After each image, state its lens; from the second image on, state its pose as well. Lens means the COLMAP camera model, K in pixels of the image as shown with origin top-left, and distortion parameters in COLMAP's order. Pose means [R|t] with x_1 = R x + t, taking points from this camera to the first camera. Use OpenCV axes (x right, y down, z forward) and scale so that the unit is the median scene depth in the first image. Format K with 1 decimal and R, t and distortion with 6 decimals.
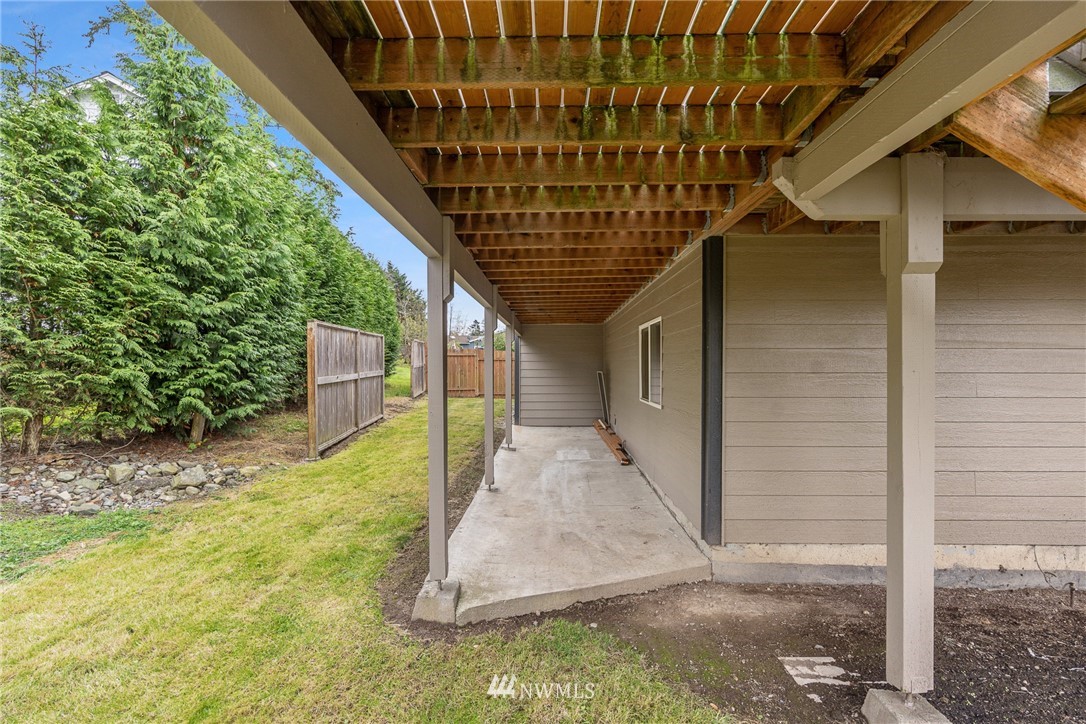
lens RADIAL K [[496.5, 0, 540.9], [0, 496.5, 362.3], [0, 0, 1]] dist [-0.009822, 0.002608]
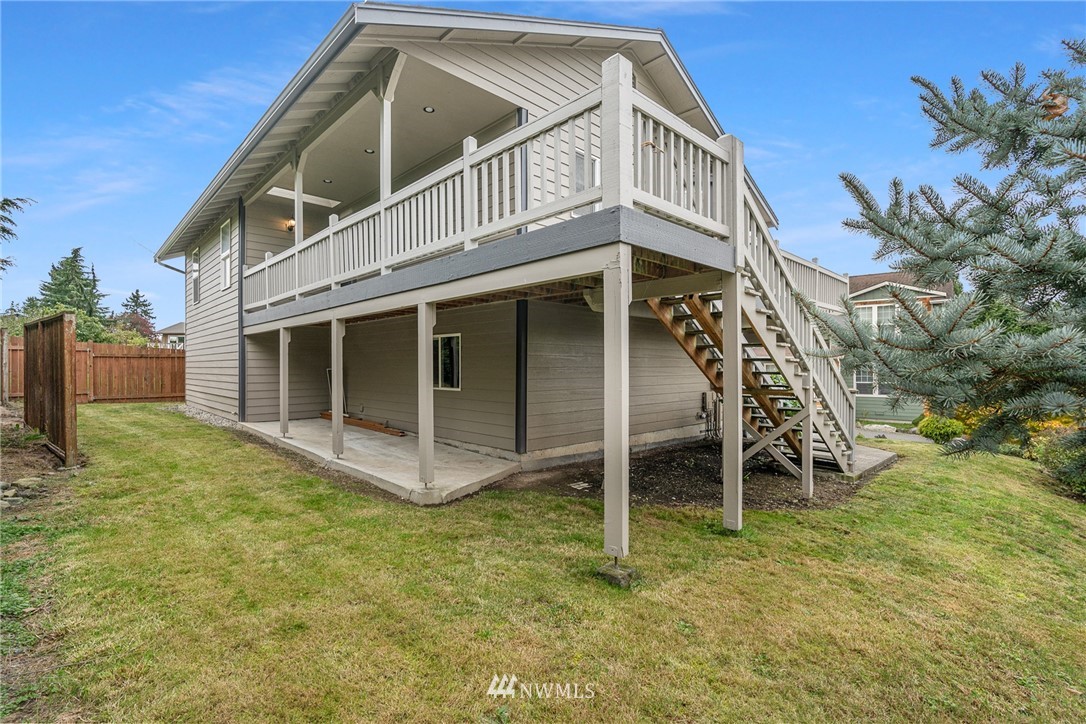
lens RADIAL K [[496.5, 0, 549.2], [0, 496.5, 363.9], [0, 0, 1]] dist [-0.009822, 0.002608]
pose [[0.705643, 0.001809, 0.708566, -1.003378], [-0.006927, 0.999967, 0.004345, -0.003793], [-0.708534, -0.007974, 0.705631, -0.494405]]
